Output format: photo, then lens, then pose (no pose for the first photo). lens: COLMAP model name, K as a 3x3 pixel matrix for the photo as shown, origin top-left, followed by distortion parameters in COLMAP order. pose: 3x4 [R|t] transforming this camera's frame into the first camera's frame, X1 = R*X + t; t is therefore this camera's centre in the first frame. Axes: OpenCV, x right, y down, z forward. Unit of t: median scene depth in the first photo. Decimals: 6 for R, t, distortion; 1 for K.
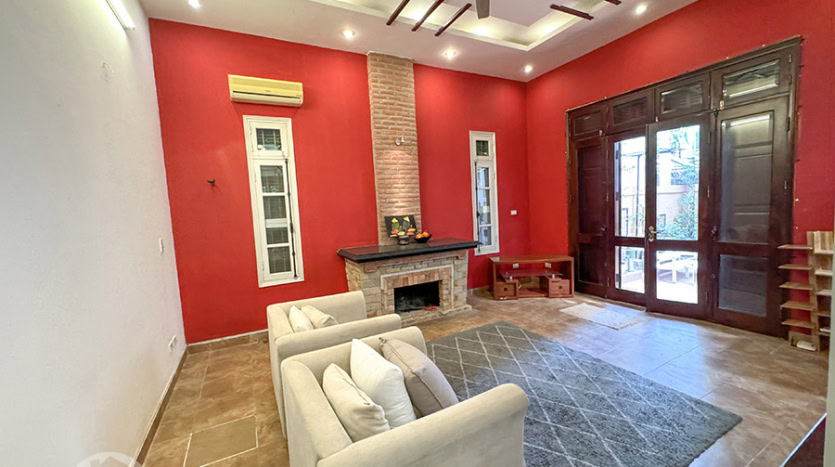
lens RADIAL K [[332.1, 0, 417.5], [0, 332.1, 233.5], [0, 0, 1]] dist [0.000538, 0.000136]
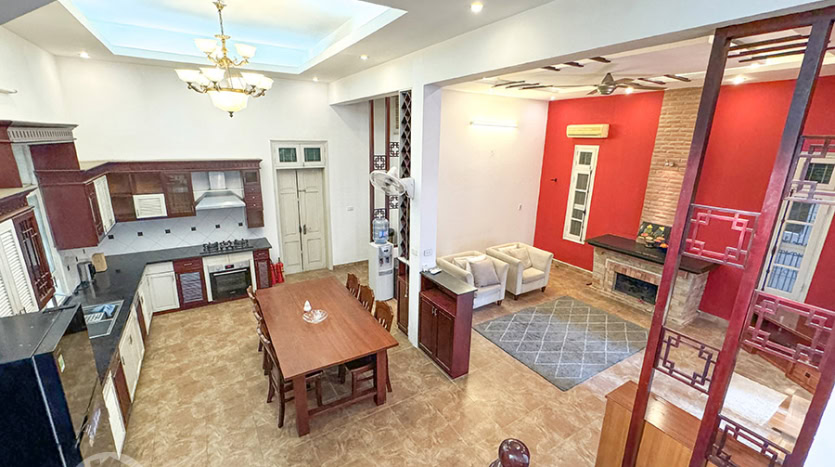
lens RADIAL K [[340.2, 0, 417.5], [0, 340.2, 233.5], [0, 0, 1]] dist [-0.000446, 0.000023]
pose [[0.066928, 0.316855, -0.946110, 1.241413], [-0.106944, 0.945051, 0.308935, -0.359638], [0.992010, 0.080504, 0.097136, 0.009549]]
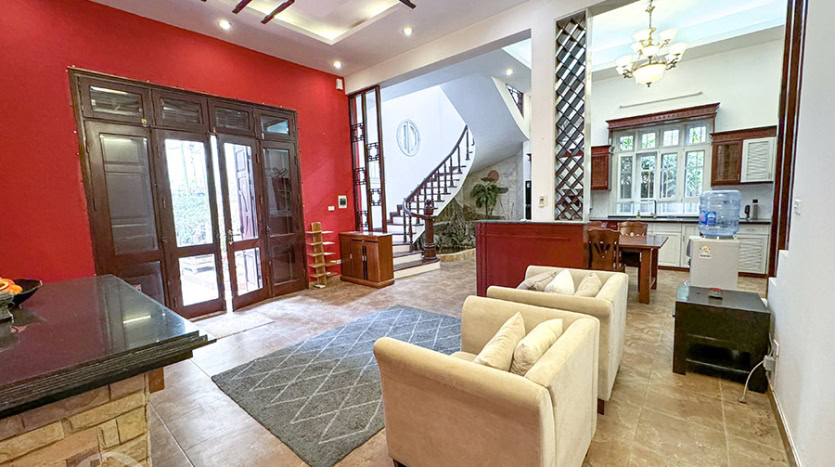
lens RADIAL K [[332.1, 0, 417.5], [0, 332.1, 233.5], [0, 0, 1]] dist [0.000538, 0.000136]
pose [[-0.372704, -0.028561, 0.927511, -0.513120], [0.133351, 0.987503, 0.083993, -0.019302], [-0.918319, 0.154989, -0.364237, 0.842286]]
